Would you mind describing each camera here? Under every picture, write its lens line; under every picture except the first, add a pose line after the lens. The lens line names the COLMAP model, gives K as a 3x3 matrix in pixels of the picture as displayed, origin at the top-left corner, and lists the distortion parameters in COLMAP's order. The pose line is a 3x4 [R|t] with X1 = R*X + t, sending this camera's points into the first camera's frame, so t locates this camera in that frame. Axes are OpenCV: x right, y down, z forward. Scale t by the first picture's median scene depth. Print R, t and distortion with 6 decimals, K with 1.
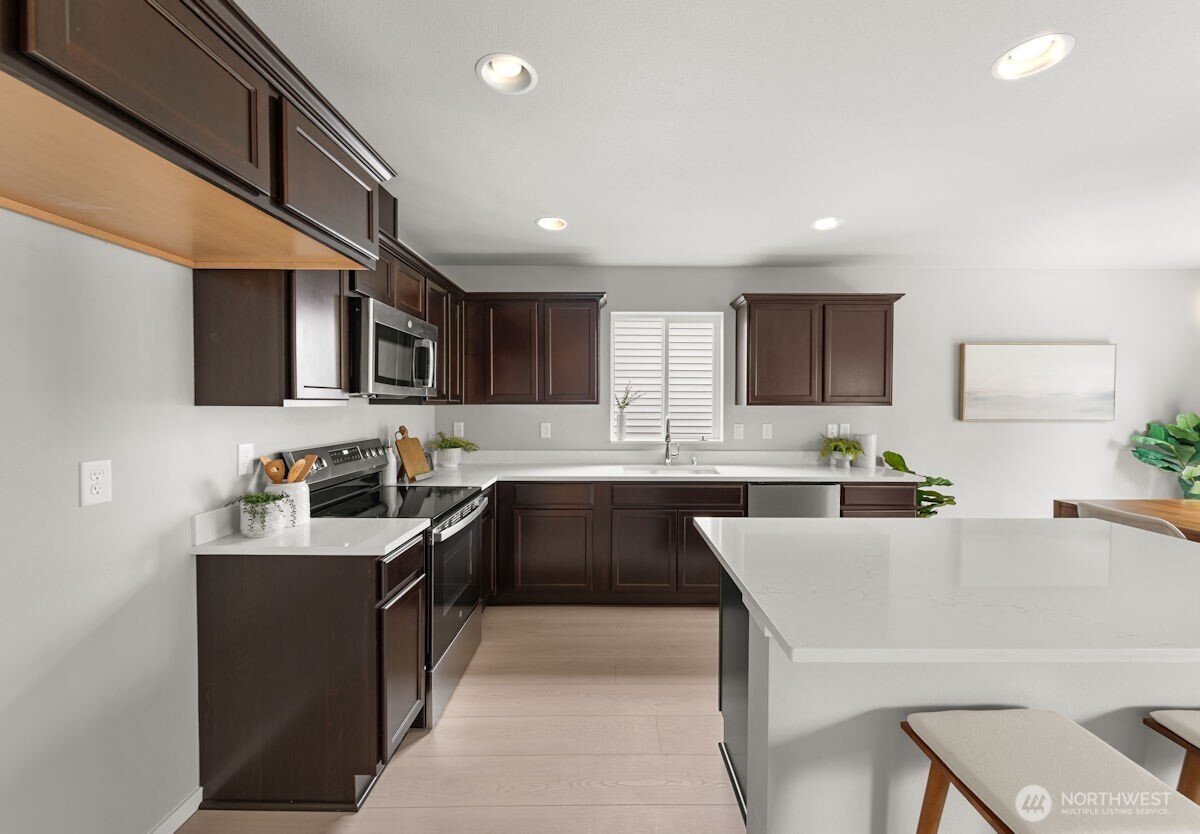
lens RADIAL K [[476.3, 0, 609.0], [0, 476.3, 406.3], [0, 0, 1]] dist [0.004298, 0.000111]
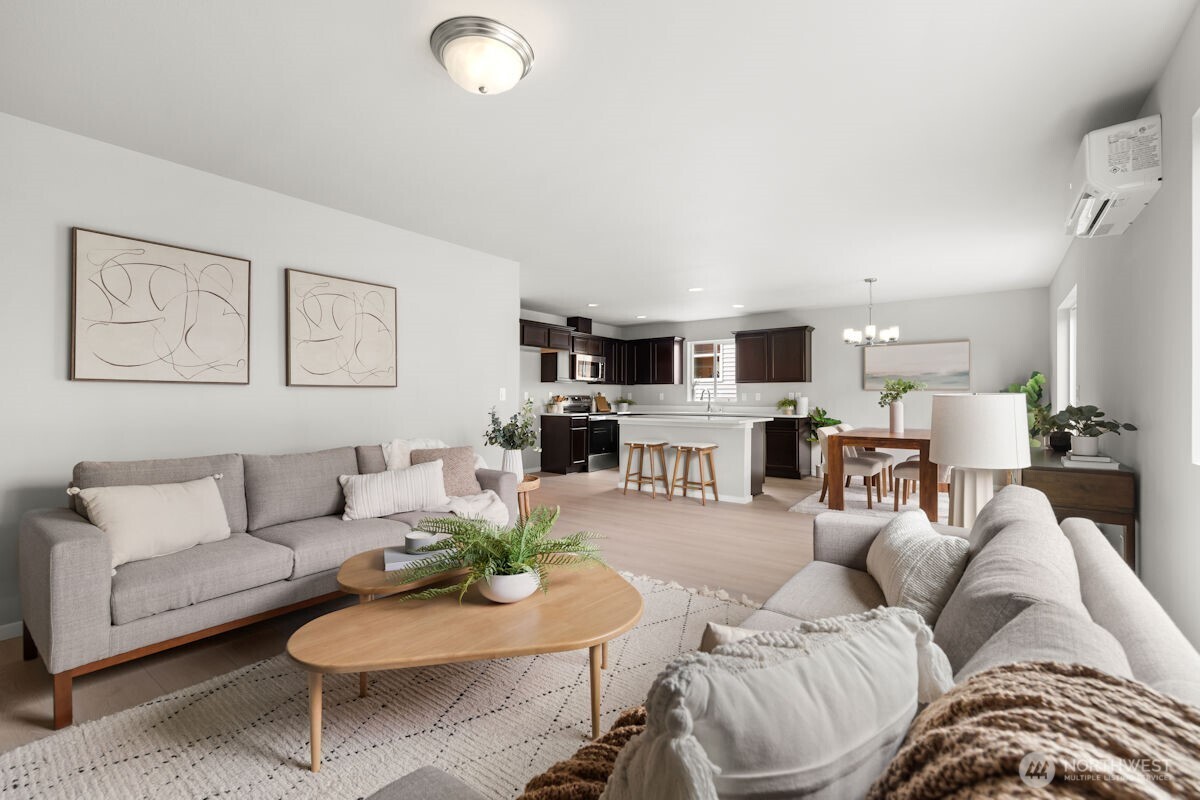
lens RADIAL K [[518.4, 0, 601.0], [0, 518.4, 393.9], [0, 0, 1]] dist [0.003092, -0.001177]
pose [[0.799323, -0.005671, -0.600874, 1.171665], [-0.005017, 0.999858, -0.016111, 0.083961], [0.600880, 0.015893, 0.799181, -1.190329]]
